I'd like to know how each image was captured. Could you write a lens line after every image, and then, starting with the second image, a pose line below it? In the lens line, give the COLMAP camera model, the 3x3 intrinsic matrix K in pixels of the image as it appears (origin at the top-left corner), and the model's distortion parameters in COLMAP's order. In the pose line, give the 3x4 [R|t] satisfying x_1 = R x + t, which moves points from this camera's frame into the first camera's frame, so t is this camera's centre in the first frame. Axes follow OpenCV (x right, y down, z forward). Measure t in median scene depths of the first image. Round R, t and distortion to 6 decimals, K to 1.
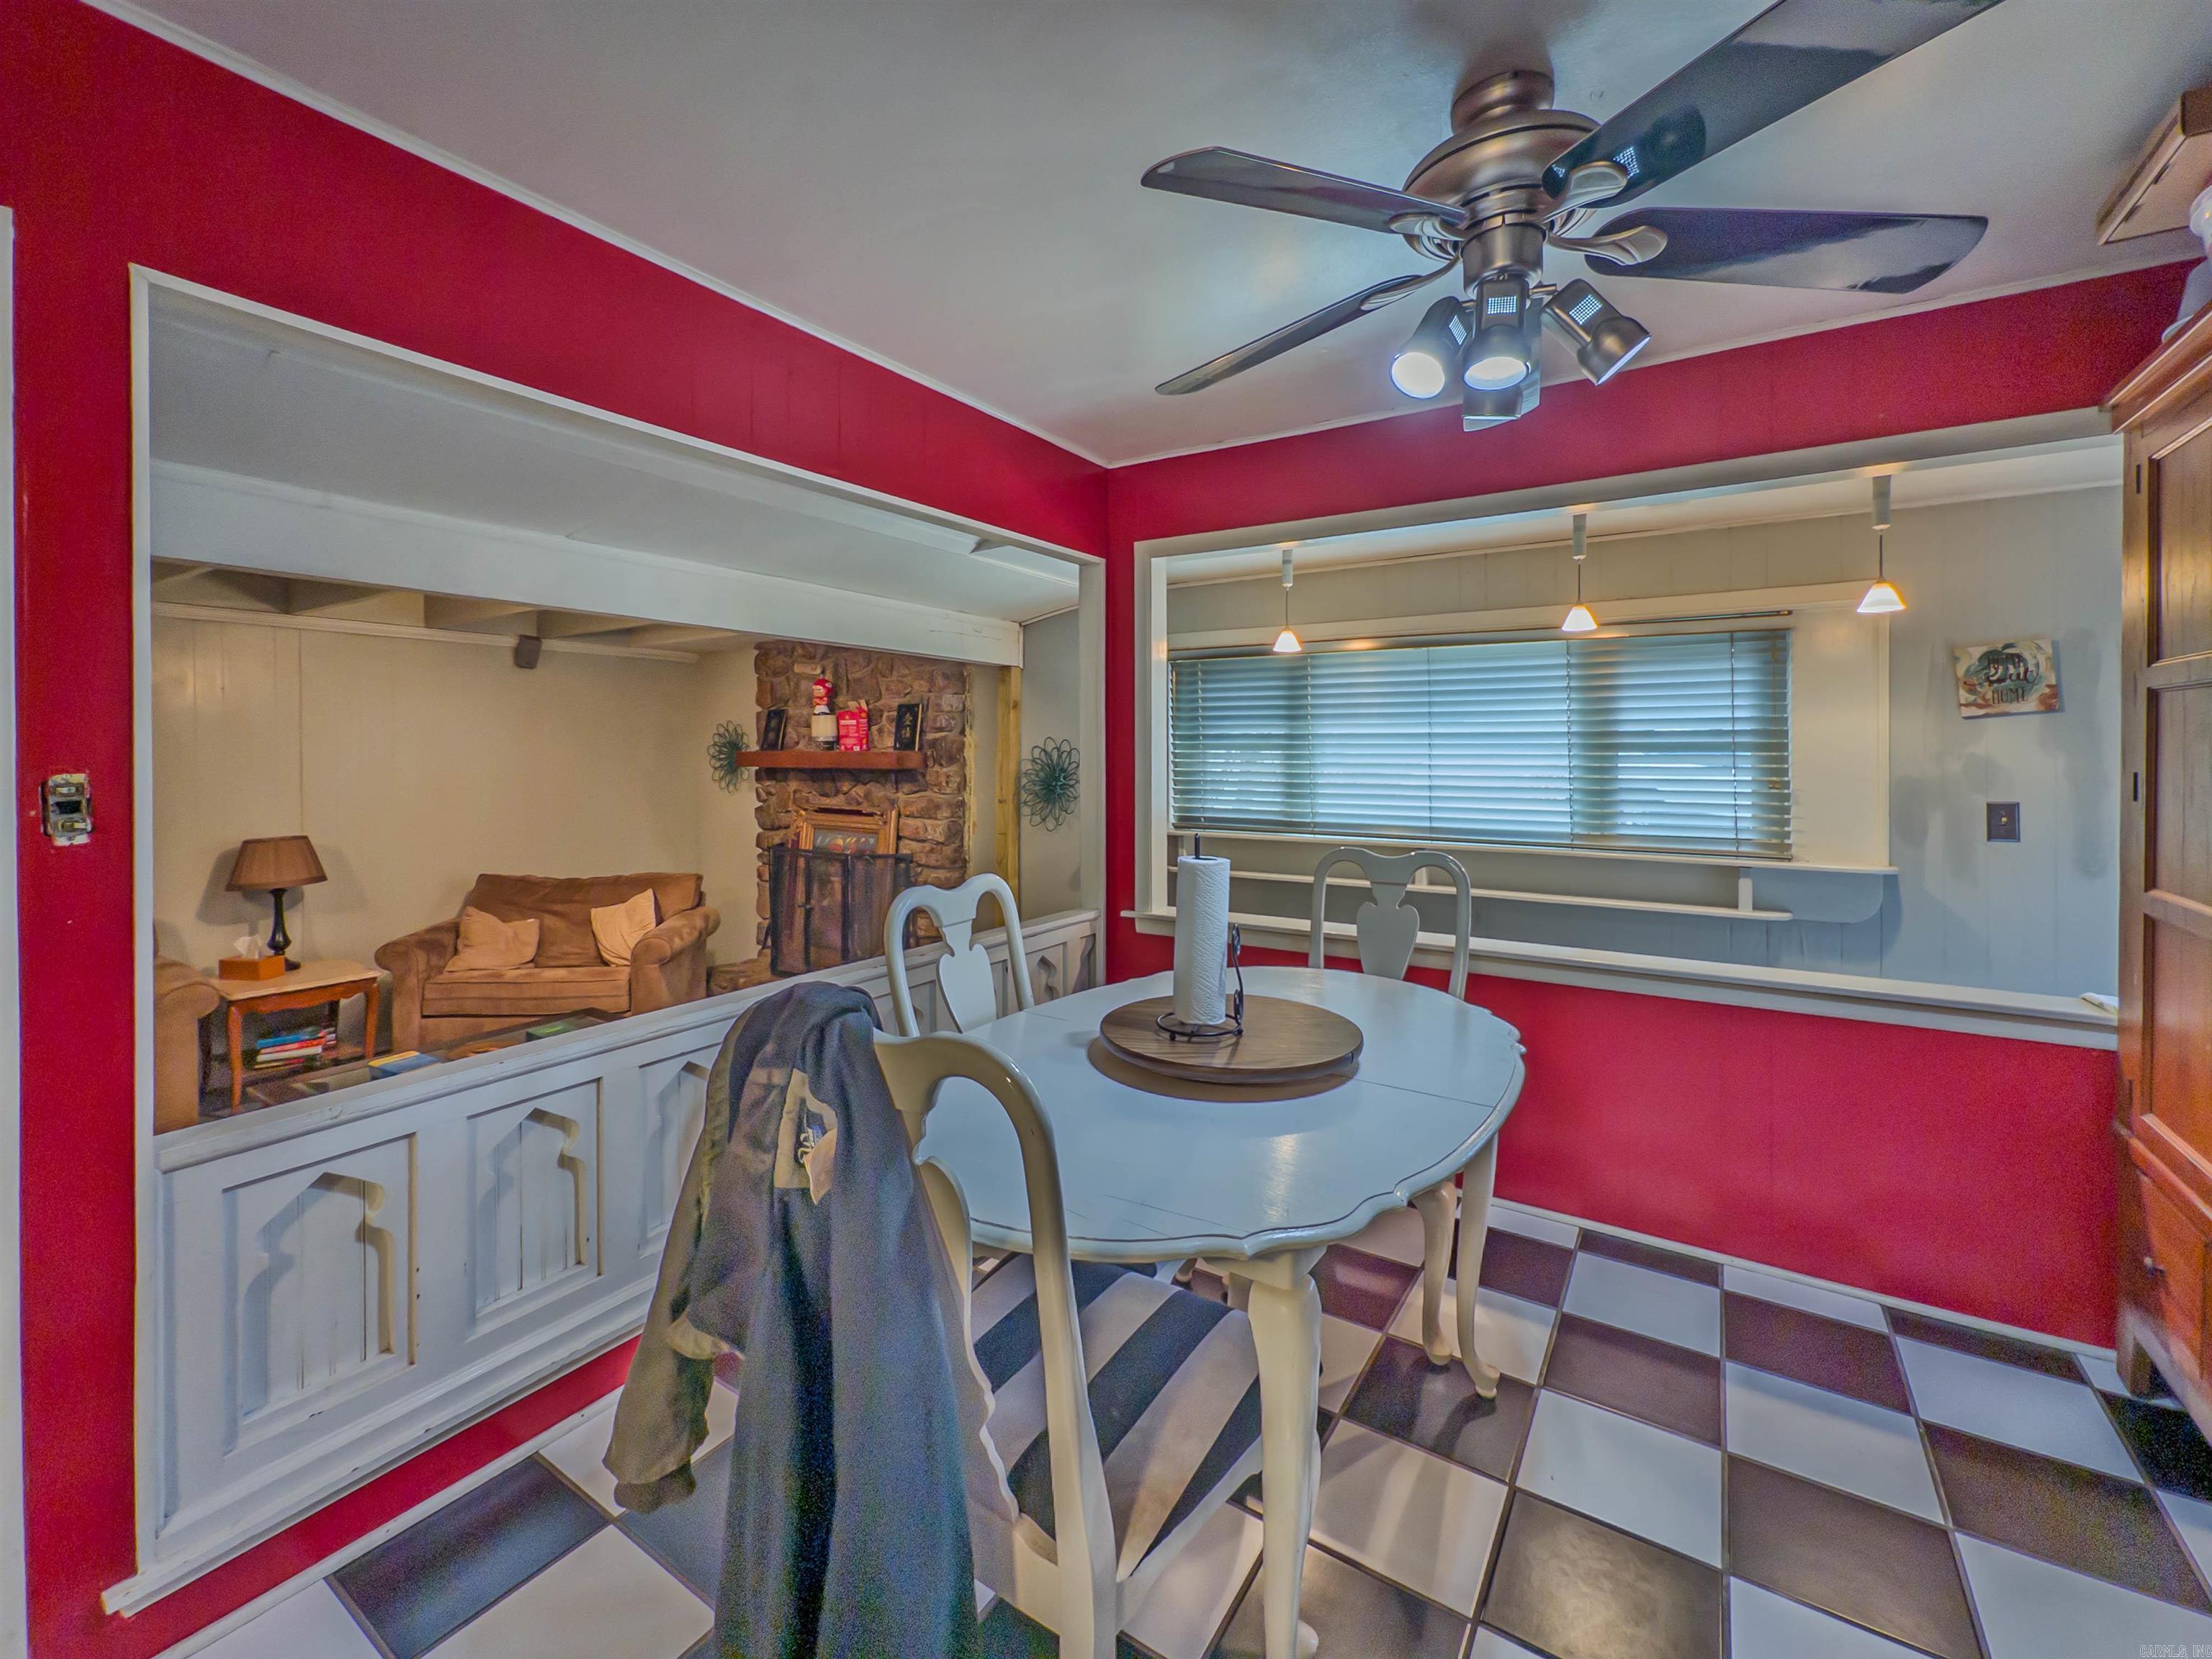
lens RADIAL K [[925.2, 0, 1143.2], [0, 925.2, 769.2], [0, 0, 1]] dist [-0.005798, 0.001216]
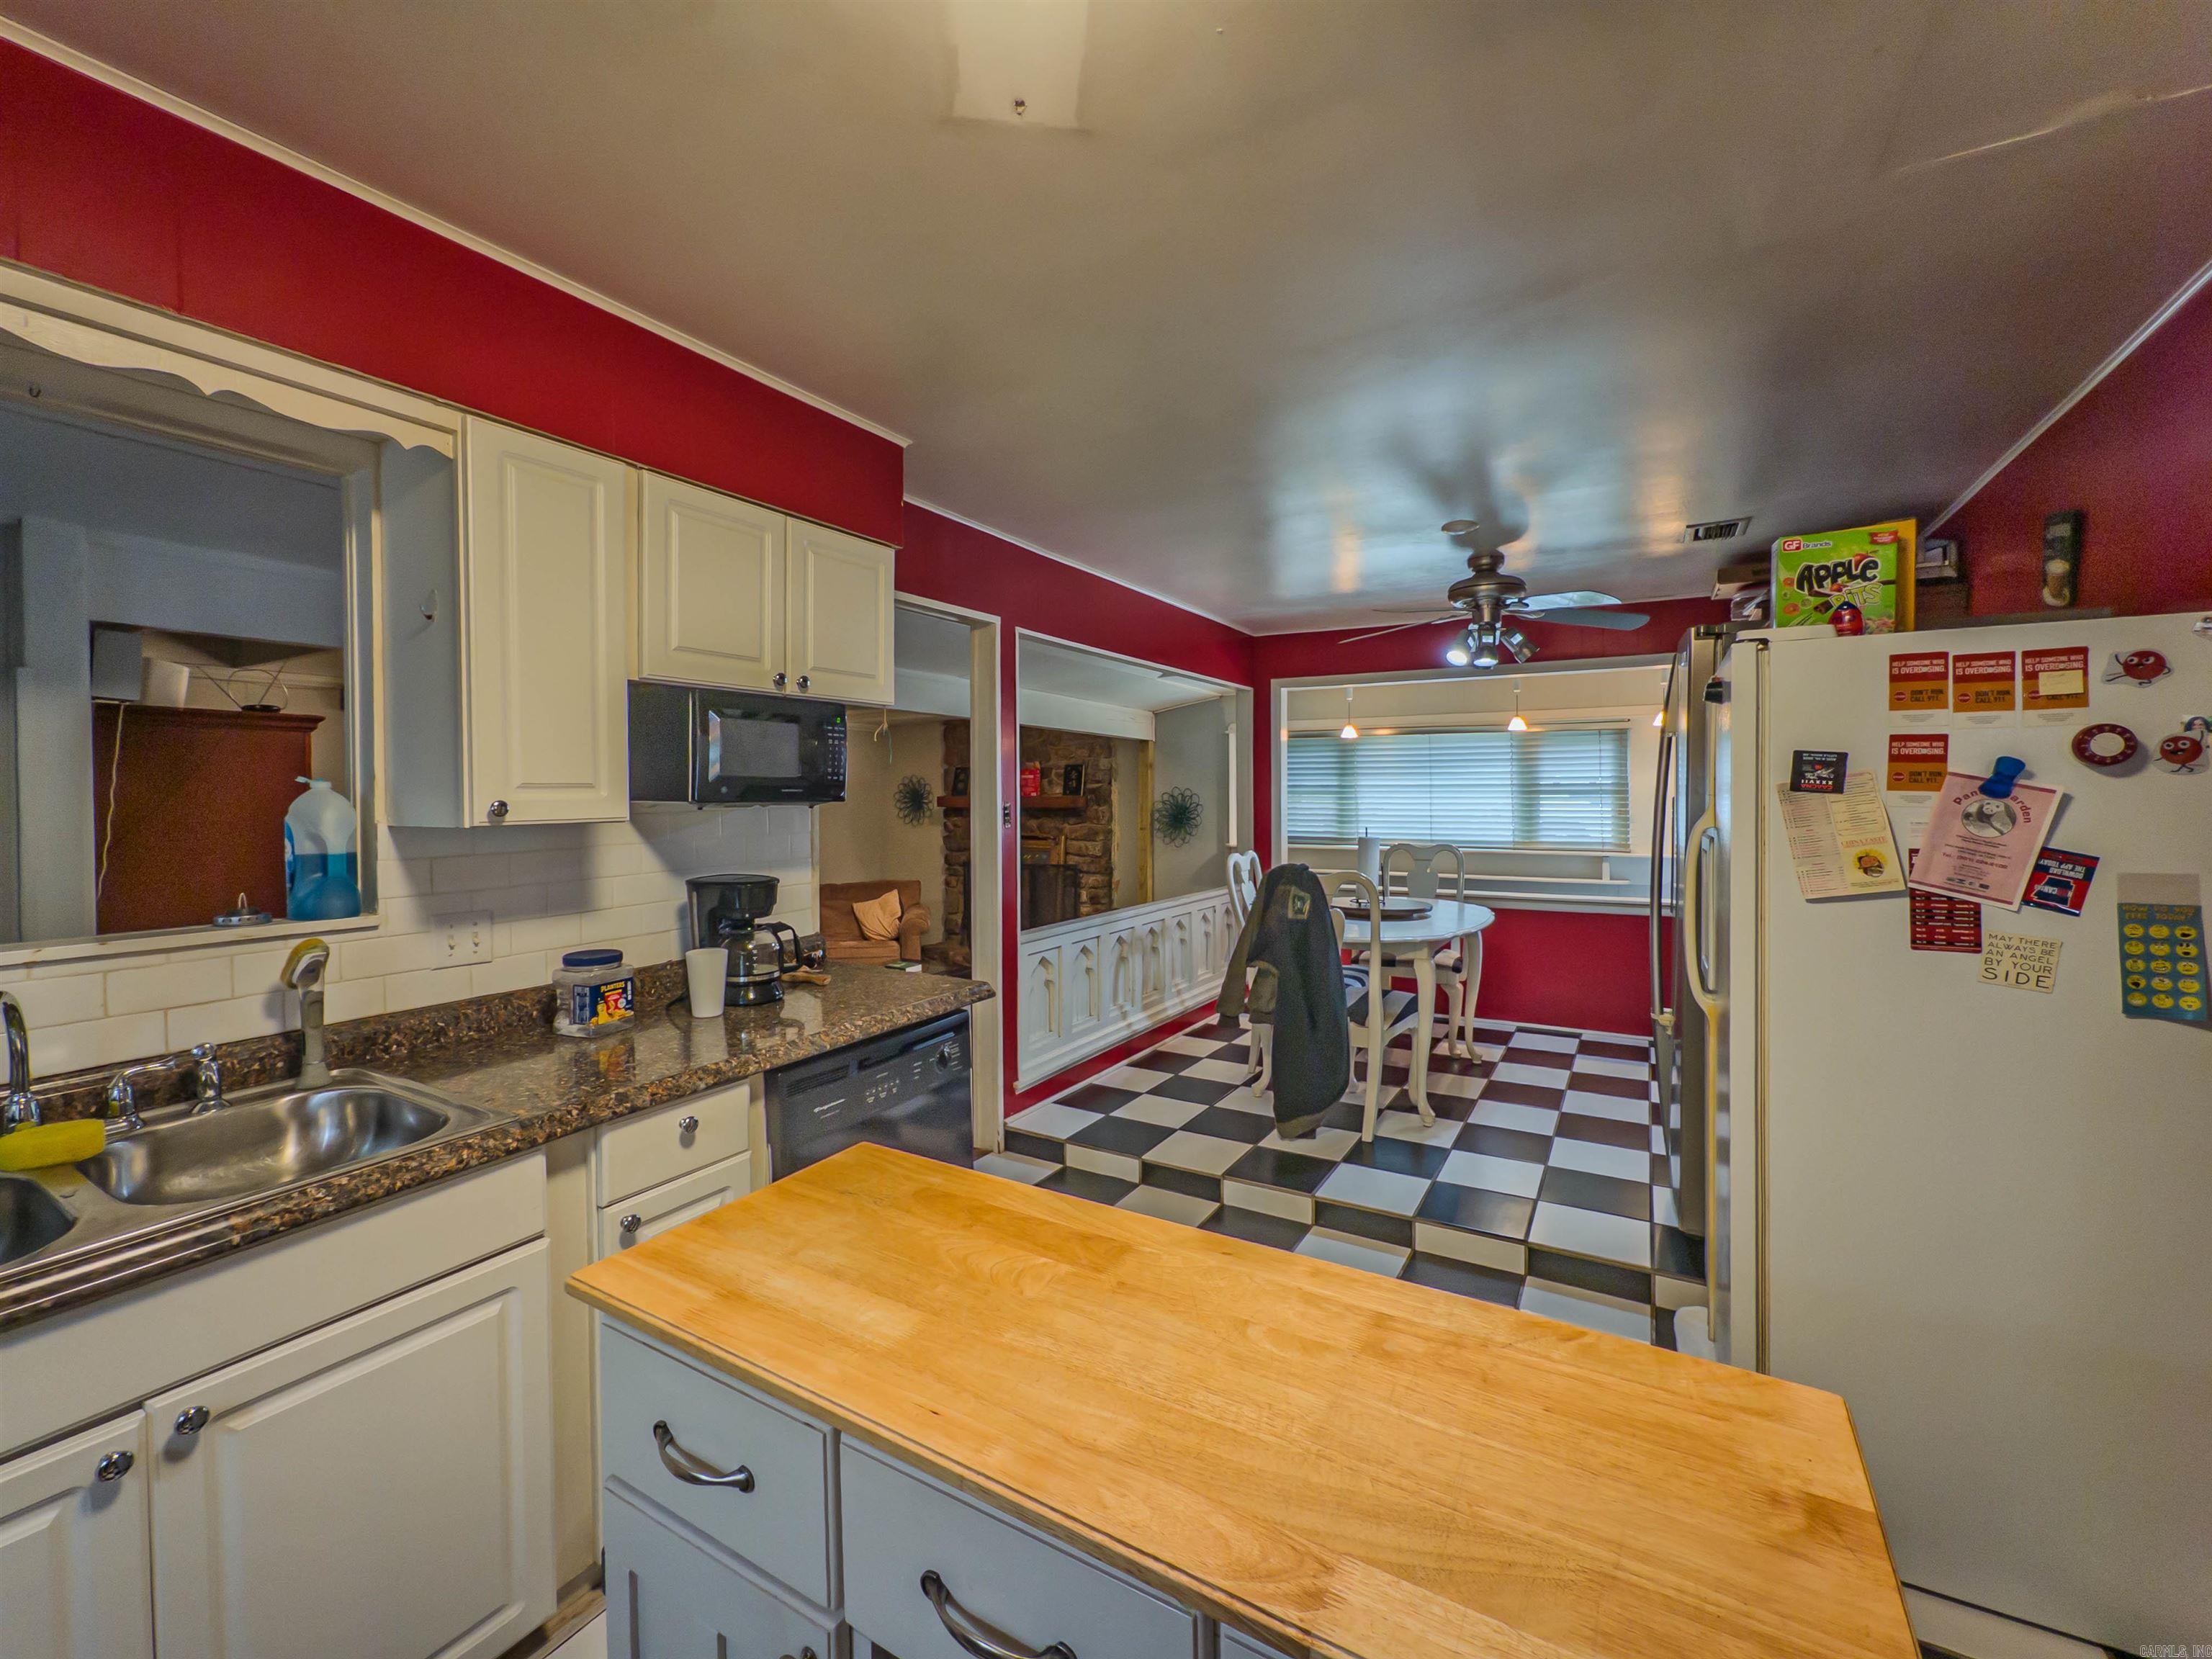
lens RADIAL K [[925.2, 0, 1091.4], [0, 925.2, 809.7], [0, 0, 1]] dist [-0.005798, 0.001216]
pose [[0.999990, -0.002206, 0.003968, -0.242553], [0.002228, 0.999982, -0.005573, 0.011594], [-0.003956, 0.005581, 0.999977, -0.528155]]
